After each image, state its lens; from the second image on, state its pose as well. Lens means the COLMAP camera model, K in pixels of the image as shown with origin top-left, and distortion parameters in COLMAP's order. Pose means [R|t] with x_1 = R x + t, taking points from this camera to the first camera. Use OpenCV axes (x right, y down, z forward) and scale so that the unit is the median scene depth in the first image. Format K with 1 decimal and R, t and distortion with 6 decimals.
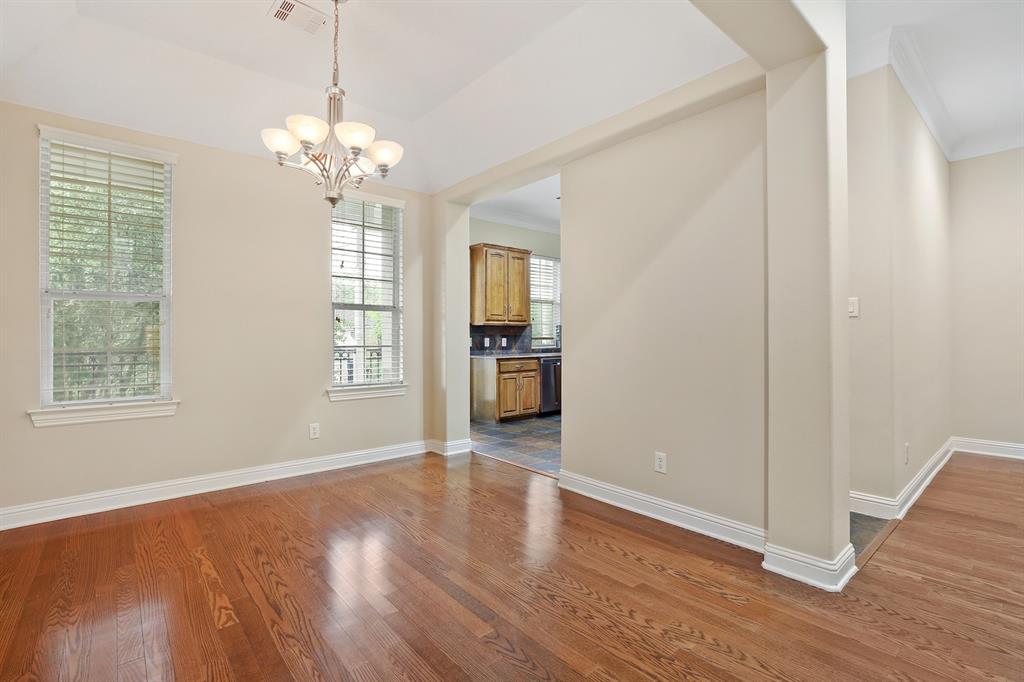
lens RADIAL K [[467.1, 0, 514.4], [0, 467.1, 336.7], [0, 0, 1]] dist [-0.014839, 0.001292]
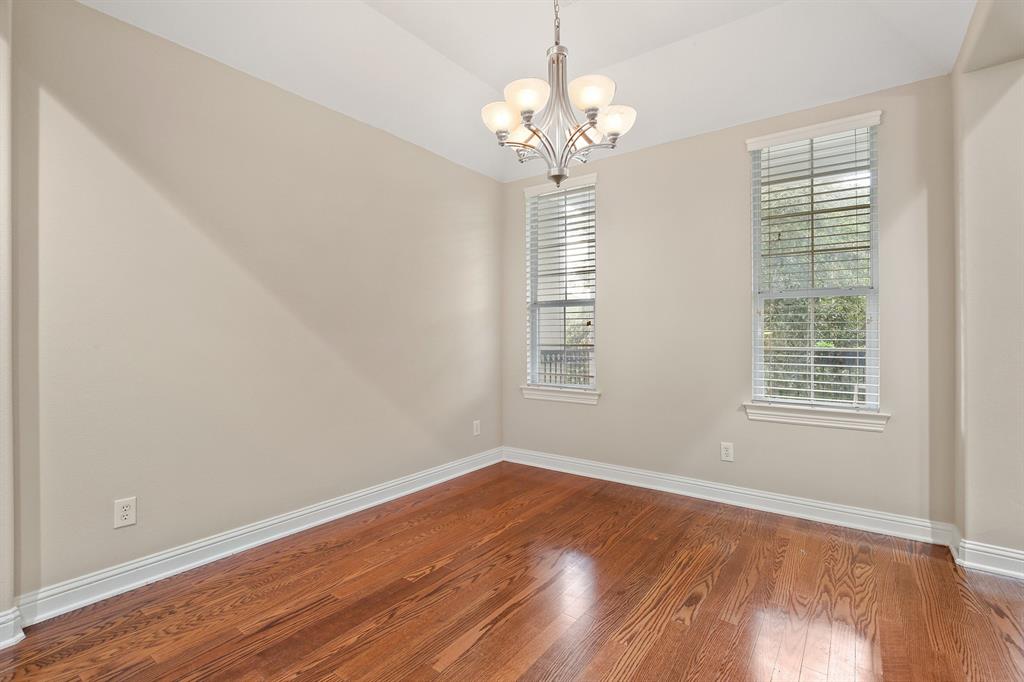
lens RADIAL K [[467.1, 0, 509.1], [0, 467.1, 340.8], [0, 0, 1]] dist [-0.014839, 0.001292]
pose [[0.215171, 0.016847, -0.976431, 0.381626], [0.005776, 0.999812, 0.018523, -0.011682], [0.976559, -0.009625, 0.215034, 0.626026]]
